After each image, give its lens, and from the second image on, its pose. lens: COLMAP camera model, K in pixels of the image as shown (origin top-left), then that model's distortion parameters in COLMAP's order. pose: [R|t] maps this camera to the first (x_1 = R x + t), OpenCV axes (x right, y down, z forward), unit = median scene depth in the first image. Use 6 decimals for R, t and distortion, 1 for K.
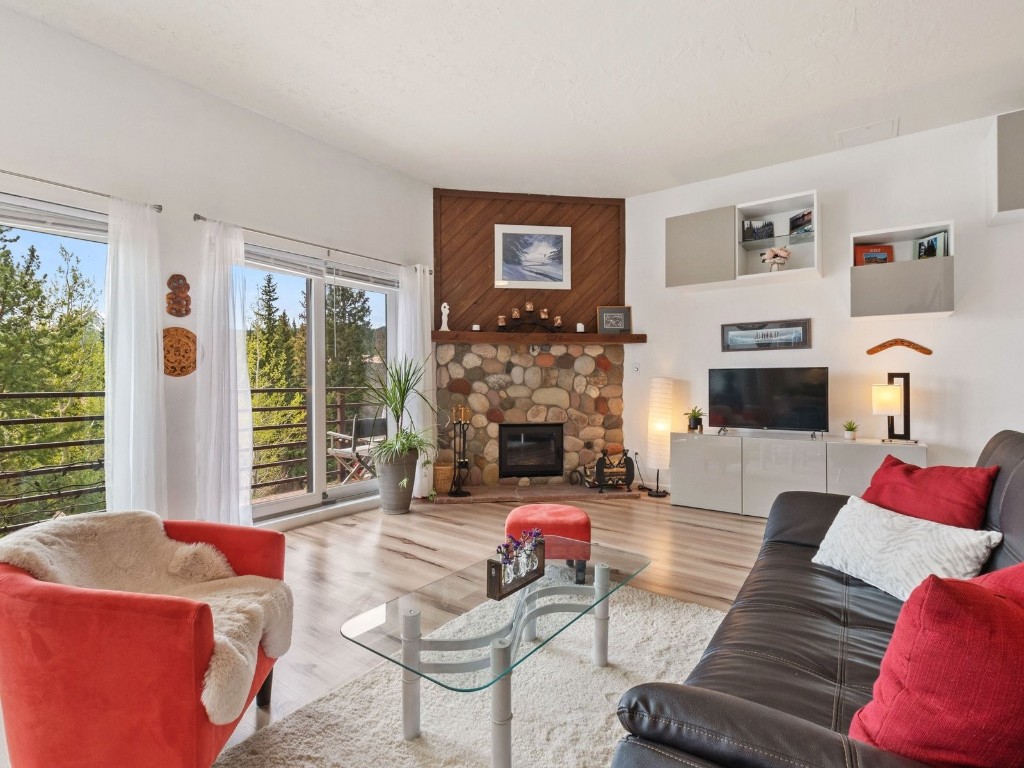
lens RADIAL K [[507.6, 0, 511.9], [0, 507.6, 382.3], [0, 0, 1]] dist [-0.000577, -0.002210]
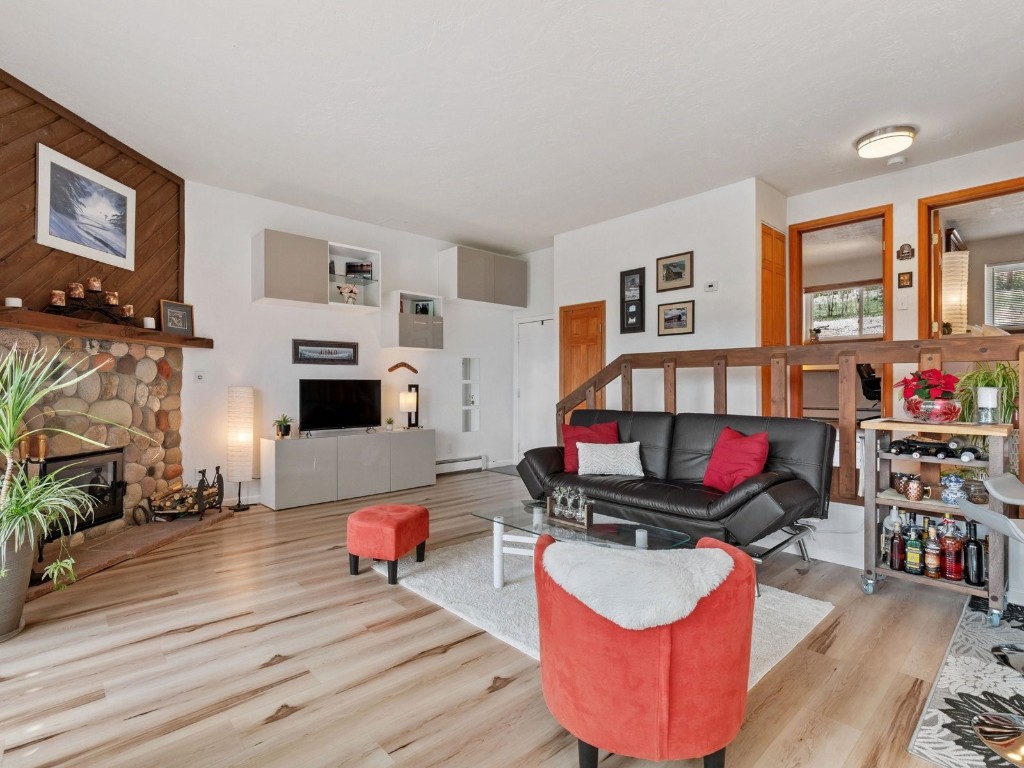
lens RADIAL K [[507.6, 0, 504.1], [0, 507.6, 389.1], [0, 0, 1]] dist [-0.000577, -0.002210]
pose [[0.193373, -0.000944, 0.981125, -0.533632], [0.005536, 0.999985, -0.000129, -0.001898], [-0.981110, 0.005457, 0.193375, 0.309284]]
